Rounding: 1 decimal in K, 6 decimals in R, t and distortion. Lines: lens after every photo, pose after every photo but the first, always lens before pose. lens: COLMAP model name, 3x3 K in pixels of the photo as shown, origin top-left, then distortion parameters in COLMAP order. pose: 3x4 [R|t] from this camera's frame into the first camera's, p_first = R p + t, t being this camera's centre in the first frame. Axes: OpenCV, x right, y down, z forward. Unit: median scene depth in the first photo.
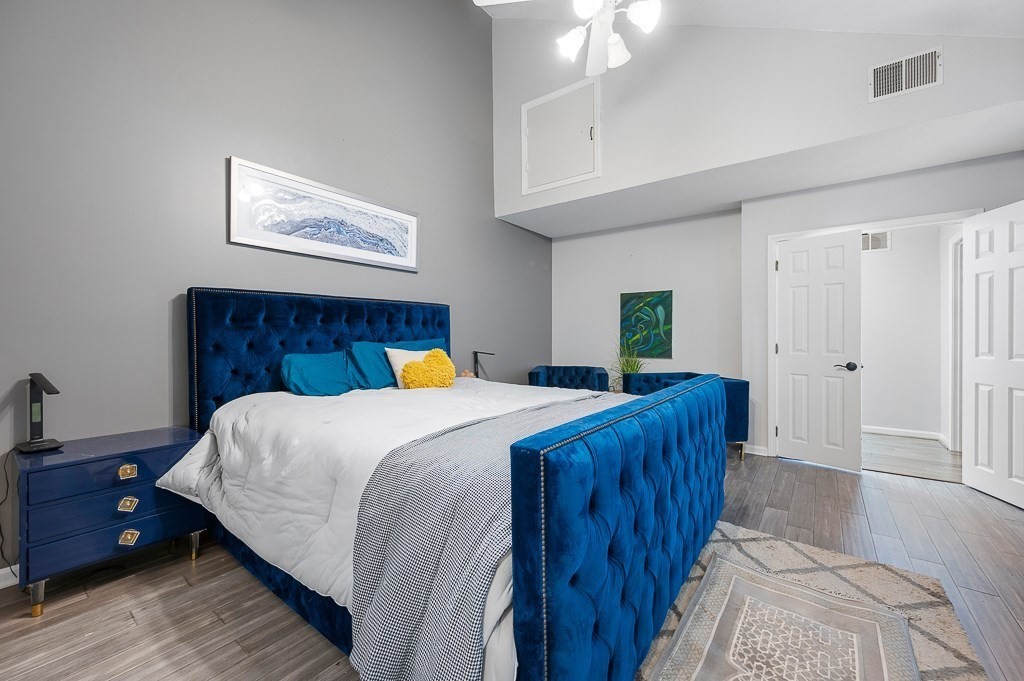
lens RADIAL K [[417.5, 0, 513.3], [0, 417.5, 337.0], [0, 0, 1]] dist [-0.004456, -0.000208]
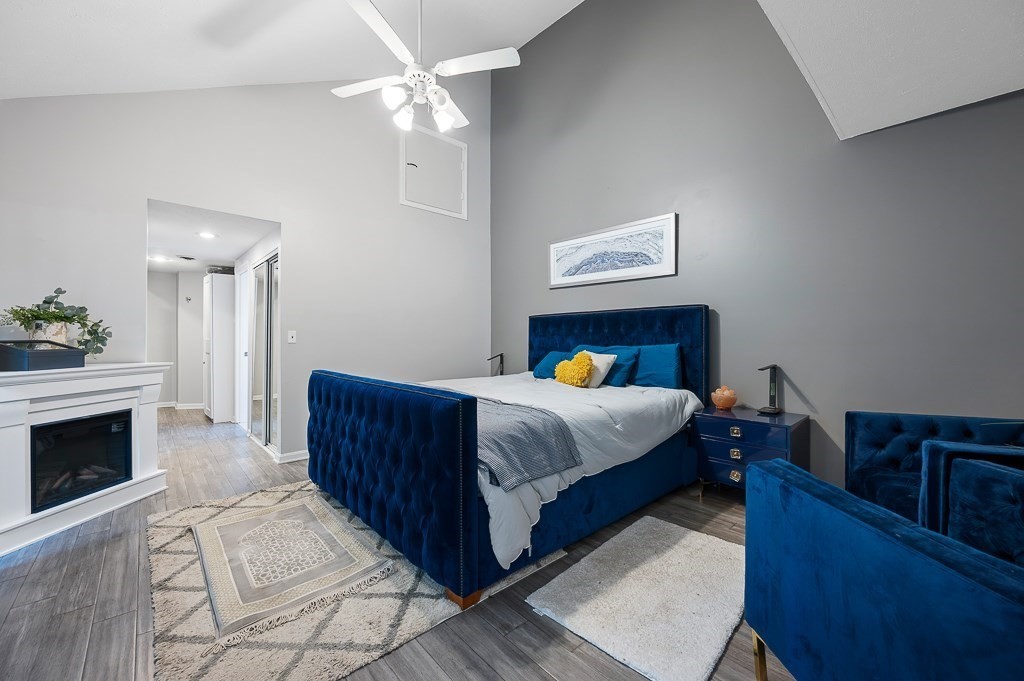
lens RADIAL K [[396.6, 0, 514.0], [0, 396.6, 340.8], [0, 0, 1]] dist [0.001288, 0.000123]
pose [[-0.175251, 0.016440, -0.984386, 0.871862], [0.007358, 0.999855, 0.015388, -0.020832], [0.984496, -0.004547, -0.175347, 0.934880]]
